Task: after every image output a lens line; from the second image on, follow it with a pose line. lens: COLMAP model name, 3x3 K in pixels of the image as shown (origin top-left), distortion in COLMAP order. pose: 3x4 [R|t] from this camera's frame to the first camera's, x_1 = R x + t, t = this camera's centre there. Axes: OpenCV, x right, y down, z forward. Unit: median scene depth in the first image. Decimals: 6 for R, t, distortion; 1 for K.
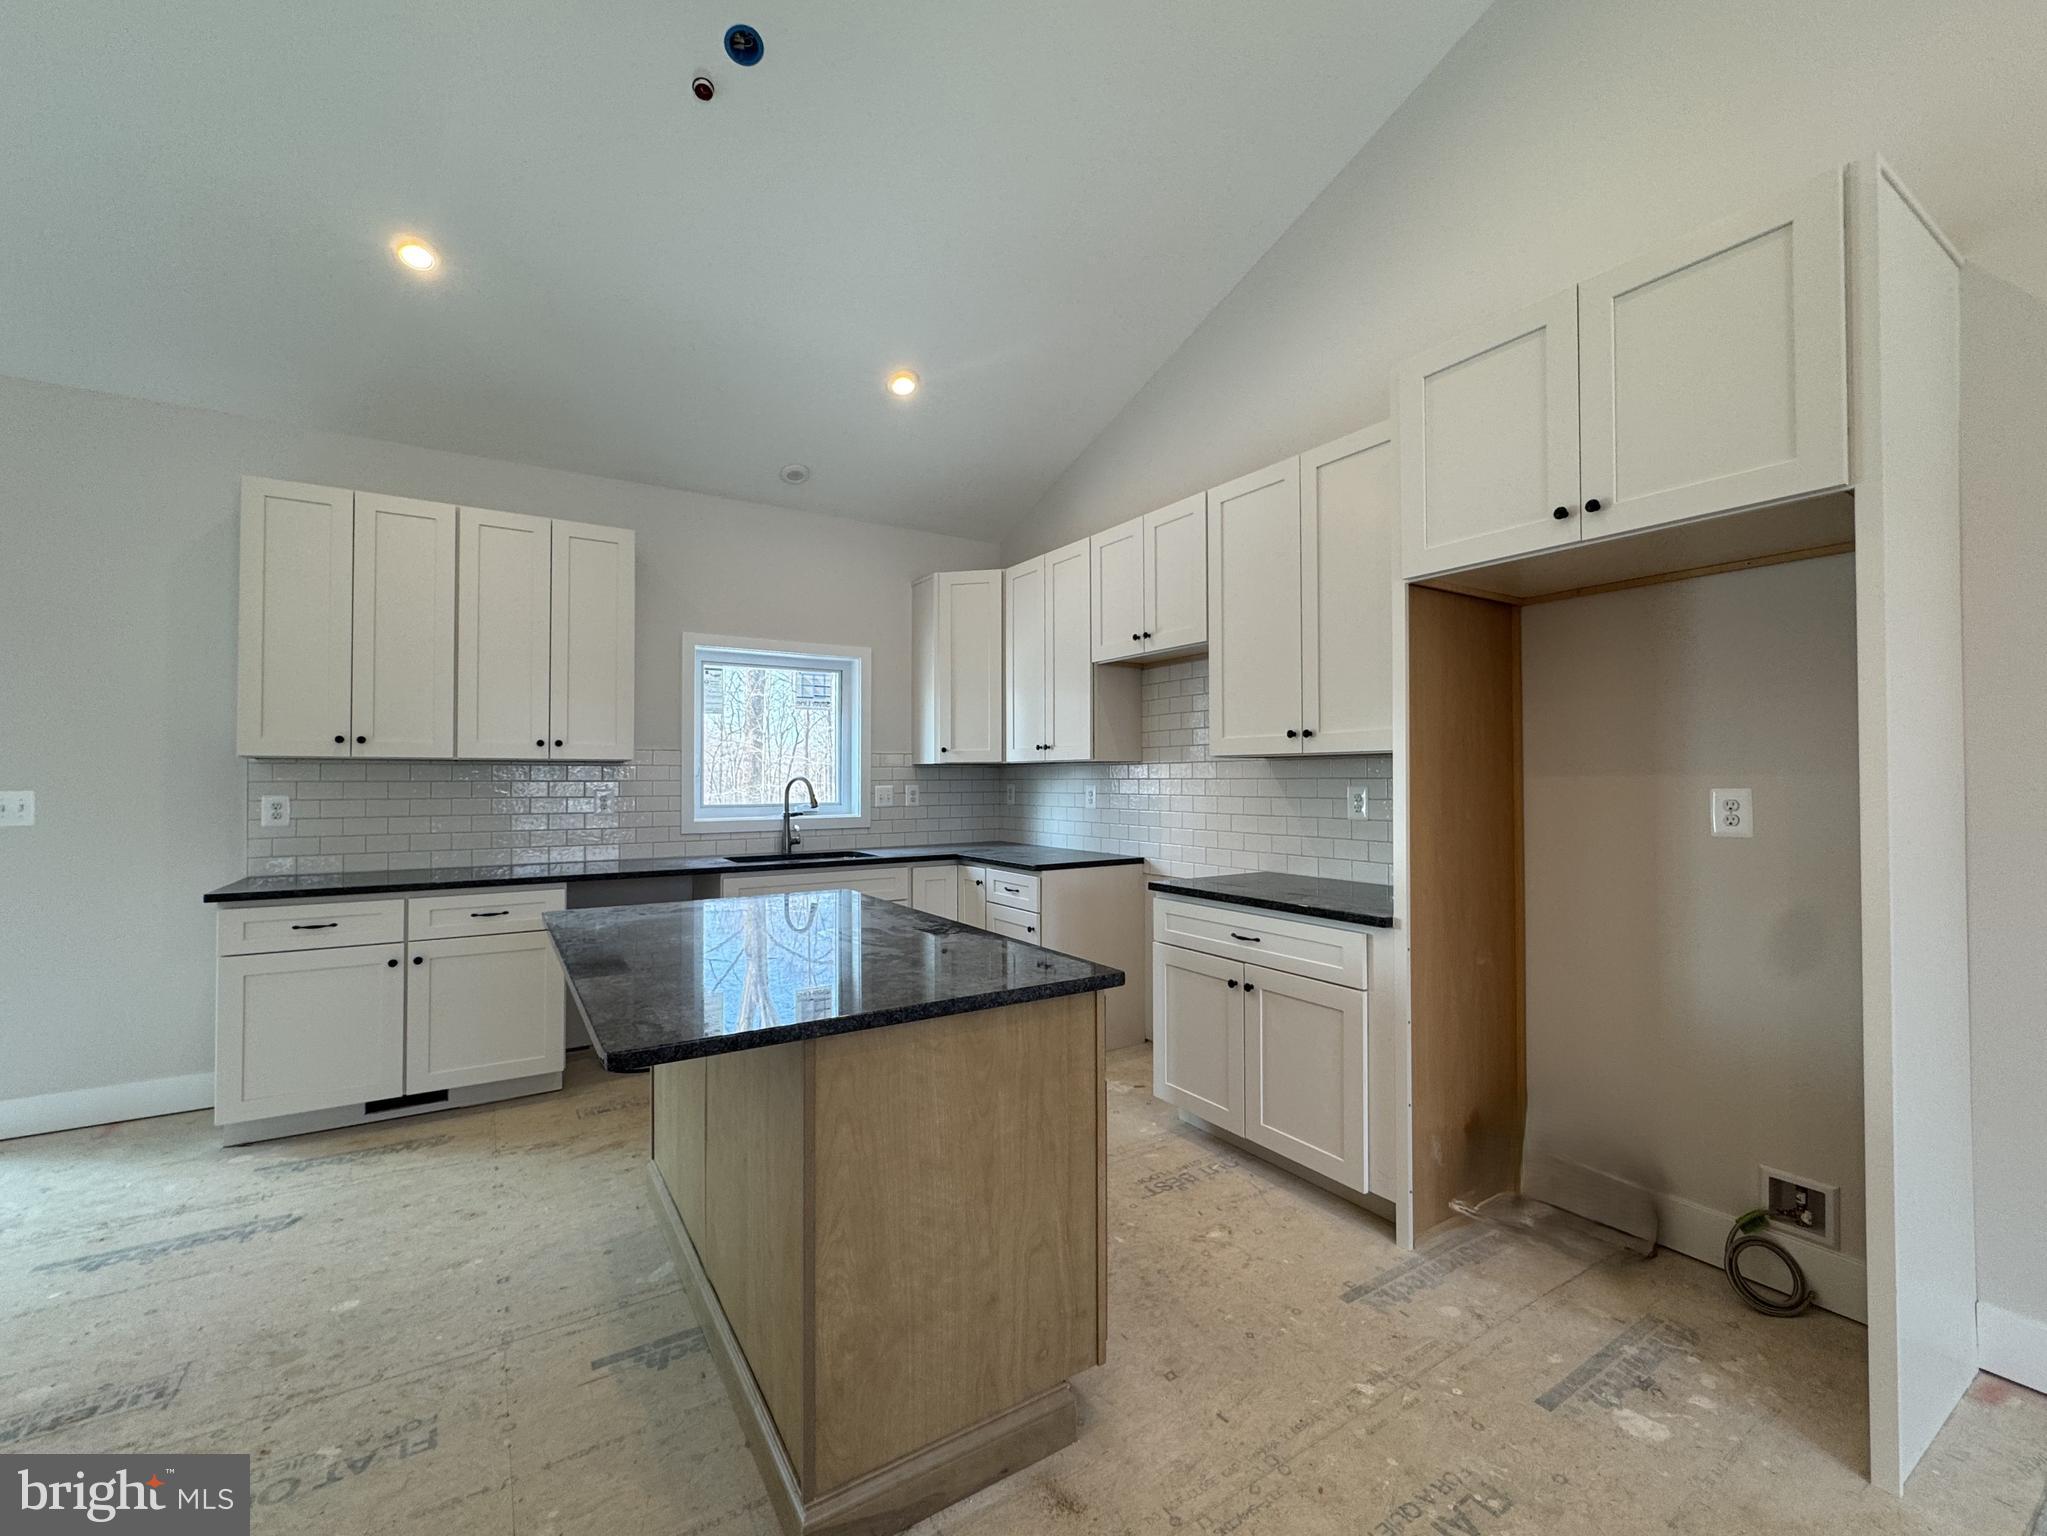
lens RADIAL K [[832.6, 0, 1017.1], [0, 832.6, 770.0], [0, 0, 1]] dist [0.000280, -0.000060]
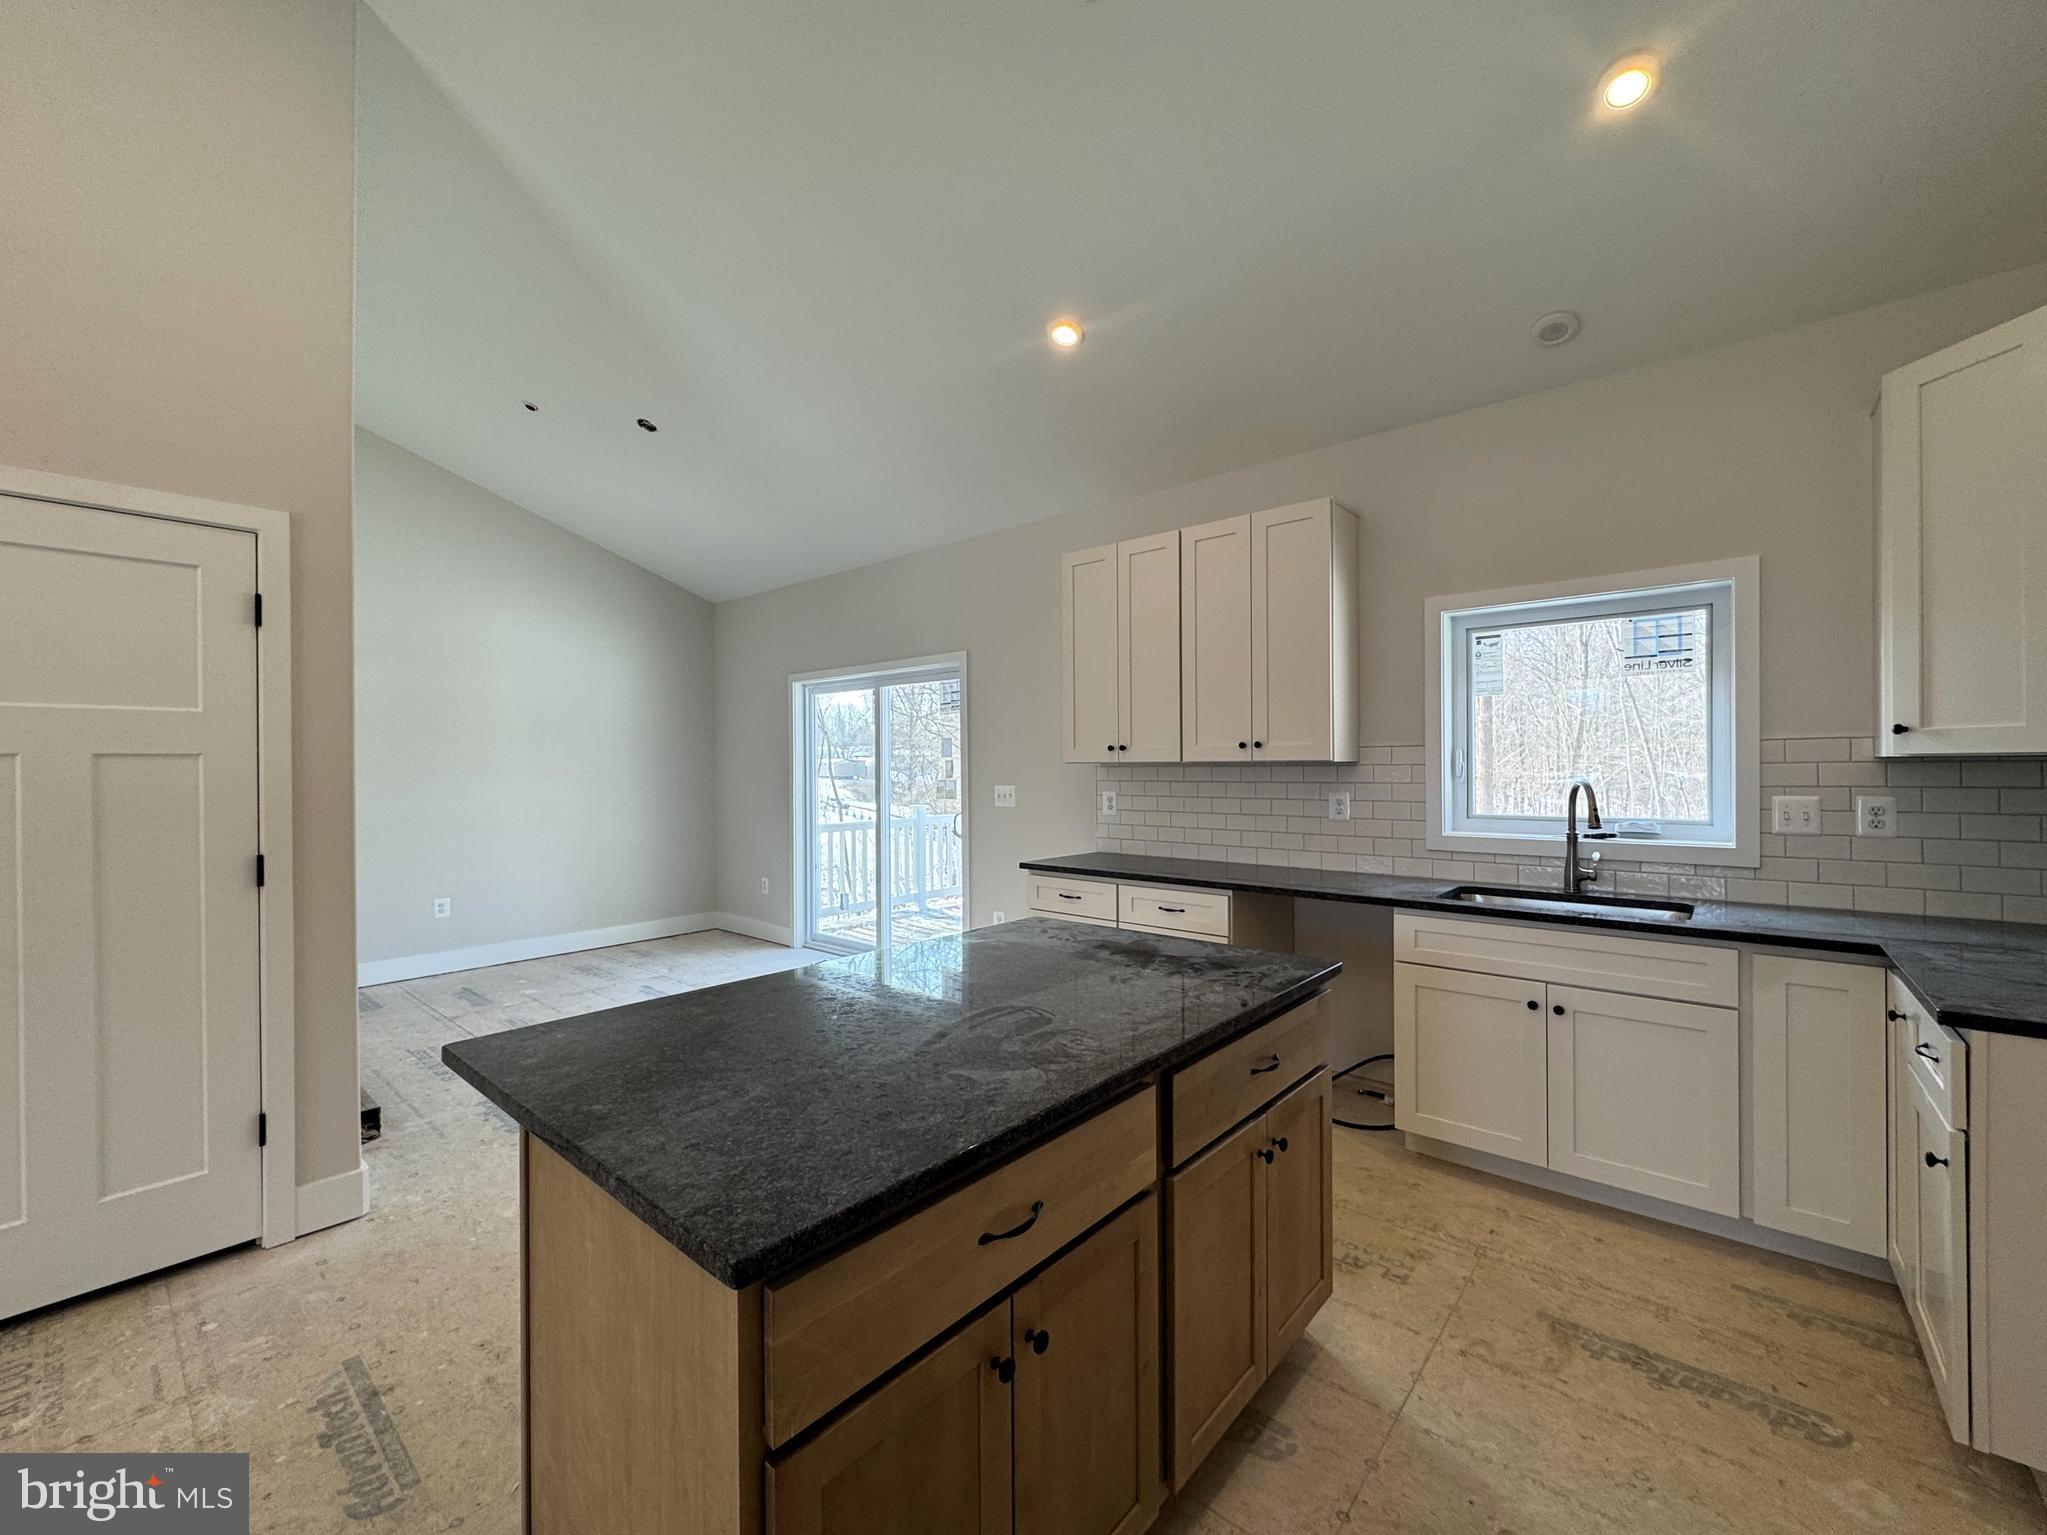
lens RADIAL K [[832.6, 0, 1017.1], [0, 832.6, 769.5], [0, 0, 1]] dist [0.000280, -0.000060]
pose [[0.291506, -0.001120, -0.956568, 0.240414], [0.009427, 0.999954, 0.001702, -0.005429], [0.956523, -0.009513, 0.291503, 0.371369]]
